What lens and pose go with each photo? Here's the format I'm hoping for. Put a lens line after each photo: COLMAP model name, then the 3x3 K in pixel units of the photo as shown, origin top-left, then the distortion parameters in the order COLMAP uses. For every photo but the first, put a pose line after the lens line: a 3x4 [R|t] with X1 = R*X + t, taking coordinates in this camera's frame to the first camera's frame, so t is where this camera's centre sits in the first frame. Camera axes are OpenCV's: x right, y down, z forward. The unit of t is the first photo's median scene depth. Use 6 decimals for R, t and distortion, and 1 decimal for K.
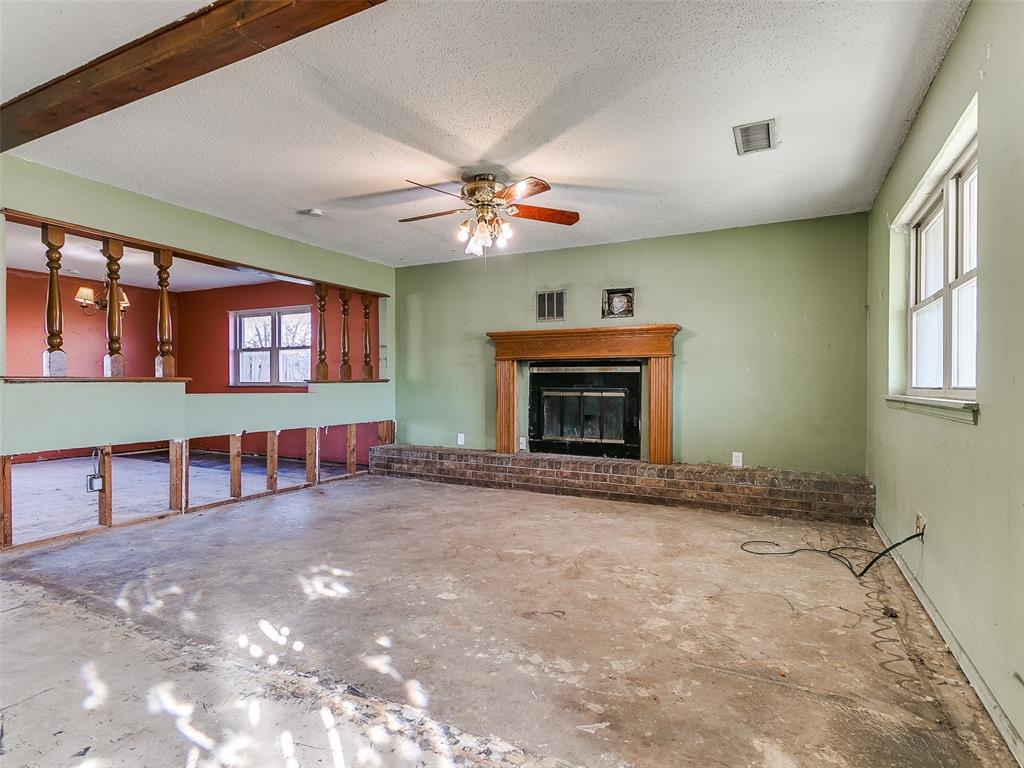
lens RADIAL K [[520.7, 0, 508.2], [0, 520.7, 386.4], [0, 0, 1]] dist [0.005390, -0.002119]
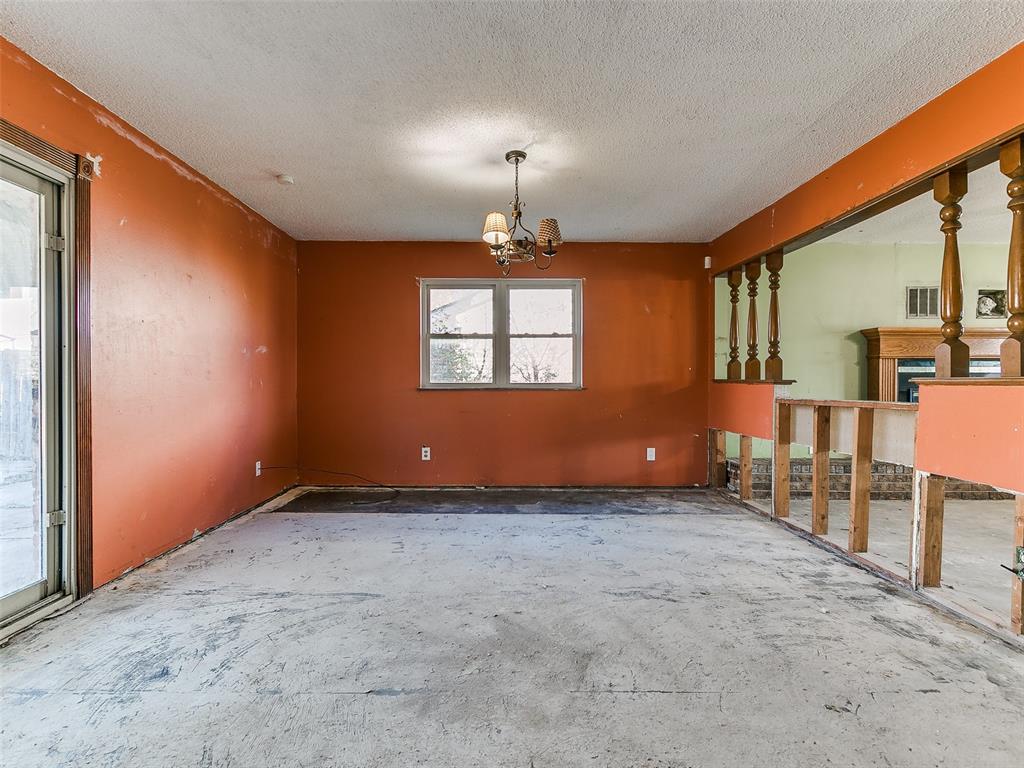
lens RADIAL K [[520.7, 0, 508.2], [0, 520.7, 386.4], [0, 0, 1]] dist [0.005390, -0.002119]
pose [[0.894460, -0.006710, 0.447098, -0.768460], [0.005370, 0.999976, 0.004265, -0.006691], [-0.447116, -0.001414, 0.894475, 0.364351]]
